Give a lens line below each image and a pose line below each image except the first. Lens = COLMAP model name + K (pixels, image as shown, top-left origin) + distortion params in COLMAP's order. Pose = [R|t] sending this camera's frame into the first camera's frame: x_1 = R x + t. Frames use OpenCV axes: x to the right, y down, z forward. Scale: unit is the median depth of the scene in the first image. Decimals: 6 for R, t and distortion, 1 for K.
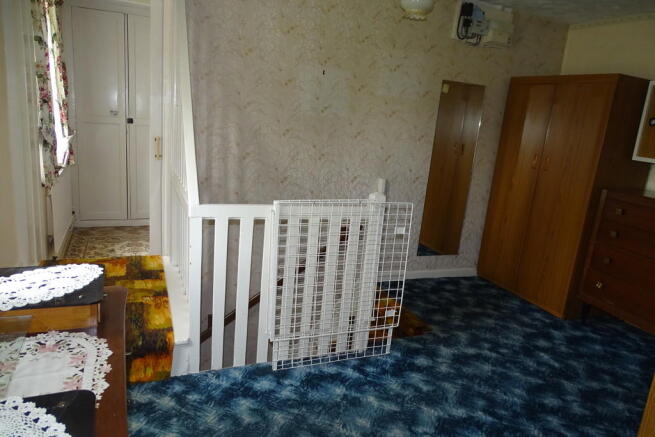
lens RADIAL K [[469.0, 0, 325.0], [0, 469.0, 219.9], [0, 0, 1]] dist [0.010154, -0.000578]
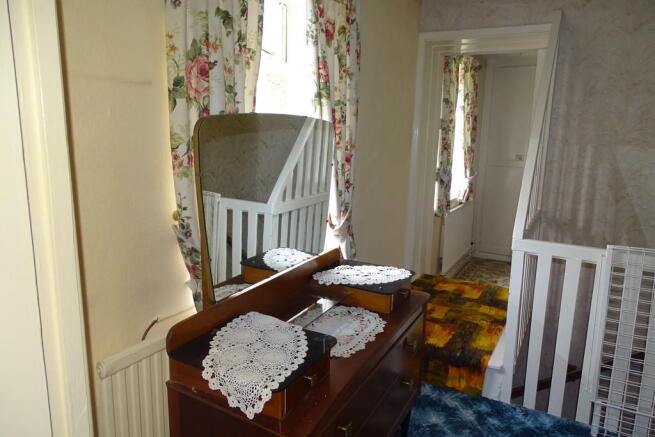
lens RADIAL K [[469.0, 0, 330.8], [0, 469.0, 219.9], [0, 0, 1]] dist [0.010154, -0.000578]
pose [[0.634027, 0.079967, -0.769166, 0.250704], [-0.152807, 0.987983, -0.023243, 0.014296], [0.758064, 0.132271, 0.638627, 0.001074]]
